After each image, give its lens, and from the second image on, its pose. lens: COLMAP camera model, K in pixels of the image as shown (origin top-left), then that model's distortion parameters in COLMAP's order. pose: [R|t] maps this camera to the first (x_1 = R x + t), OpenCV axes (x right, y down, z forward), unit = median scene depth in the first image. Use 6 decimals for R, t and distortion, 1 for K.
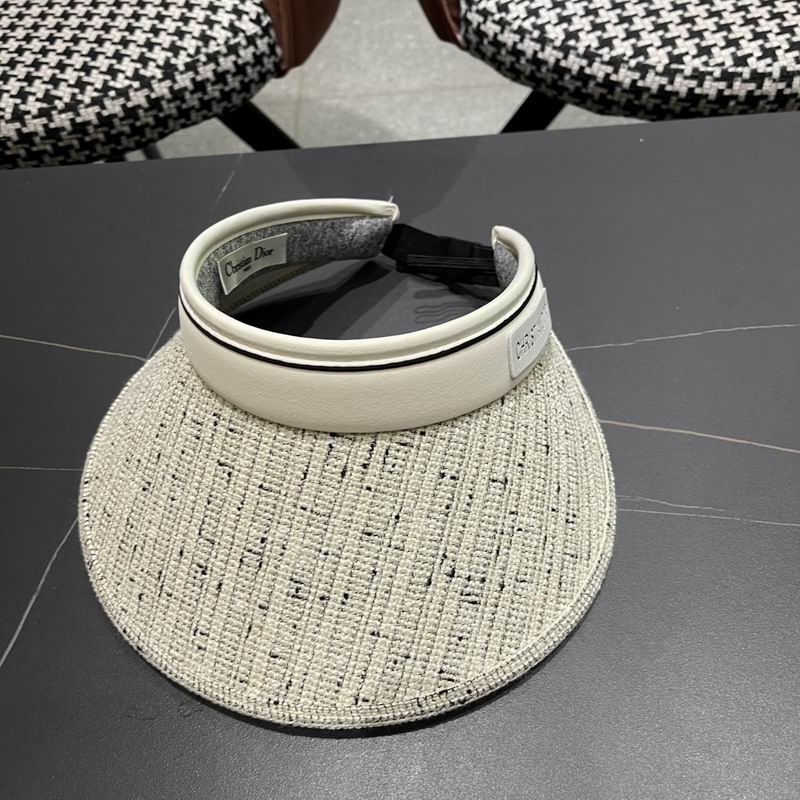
lens RADIAL K [[801.7, 0, 398.1], [0, 801.7, 403.4], [0, 0, 1]] dist [0.077325, -0.122285]
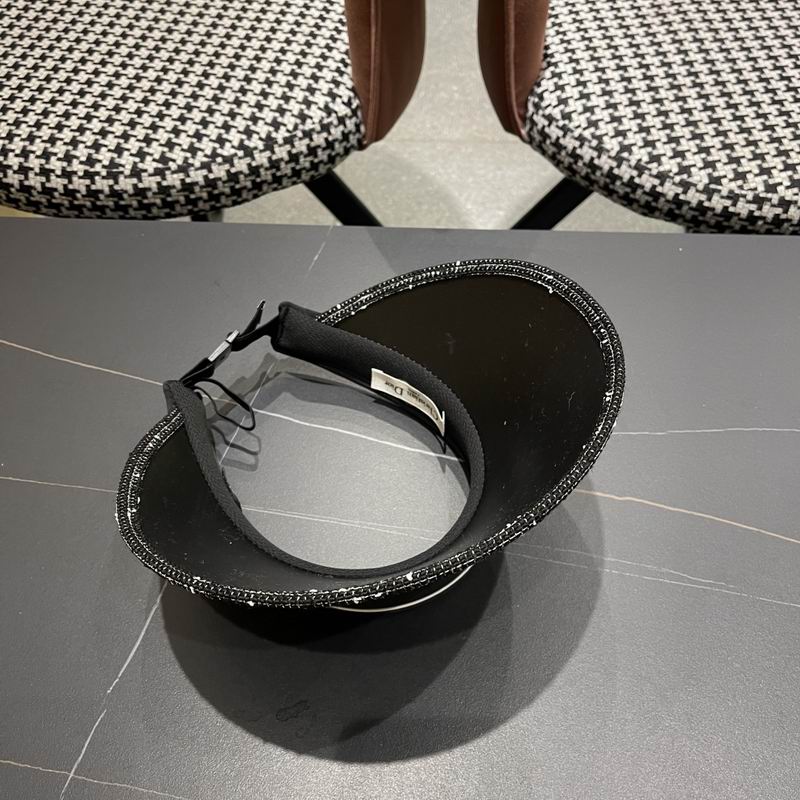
lens RADIAL K [[809.9, 0, 395.4], [0, 809.9, 395.4], [0, 0, 1]] dist [0.002208, 0.027699]
pose [[0.995927, 0.089486, 0.010990, -0.089658], [-0.089271, 0.995831, -0.018724, -0.053905], [-0.012620, 0.017666, 0.999764, -0.133597]]
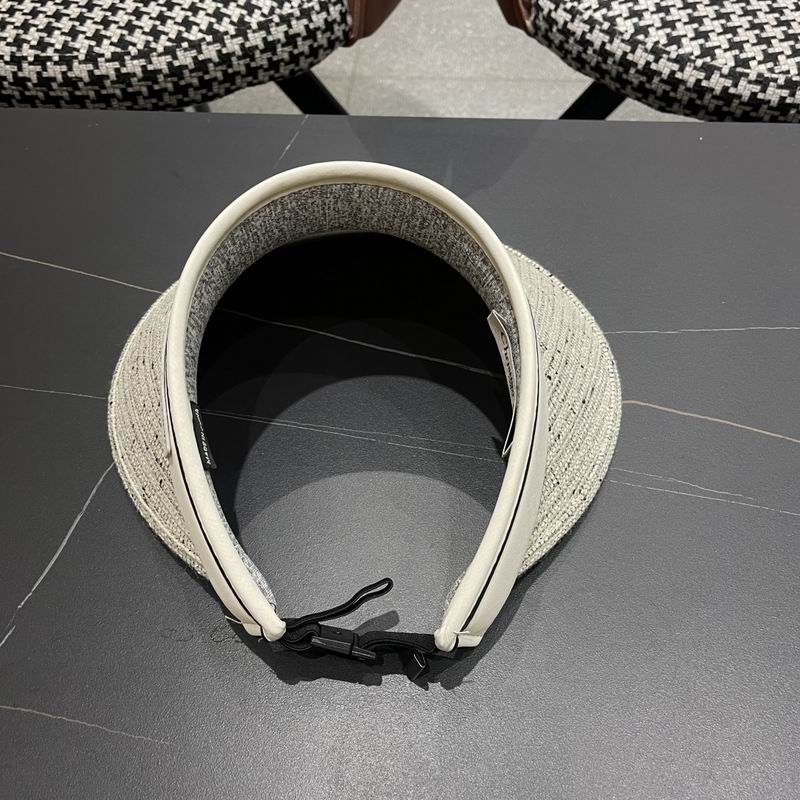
lens RADIAL K [[799.9, 0, 404.3], [0, 799.9, 401.6], [0, 0, 1]] dist [0.092698, -0.147386]
pose [[0.995185, 0.097839, -0.005841, -0.028887], [-0.097793, 0.995177, 0.007731, 0.029032], [0.006570, -0.007122, 0.999953, -0.019770]]
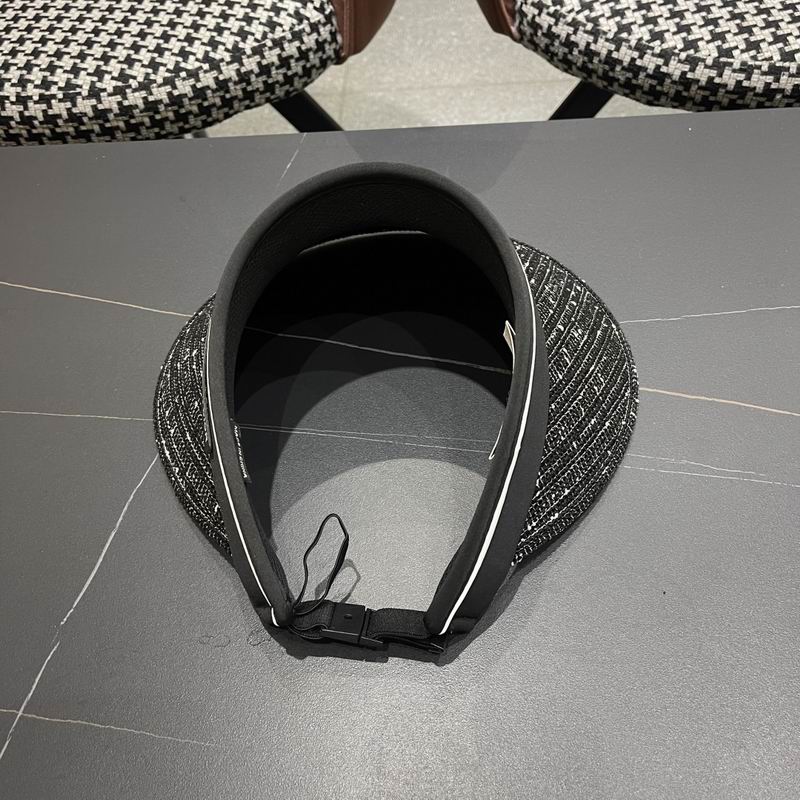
lens RADIAL K [[802.0, 0, 398.7], [0, 802.0, 395.7], [0, 0, 1]] dist [0.071038, -0.107353]
pose [[0.999157, 0.033114, -0.024255, -0.033452], [-0.033323, 0.999411, -0.008258, 0.034817], [0.023968, 0.009059, 0.999672, -0.042120]]
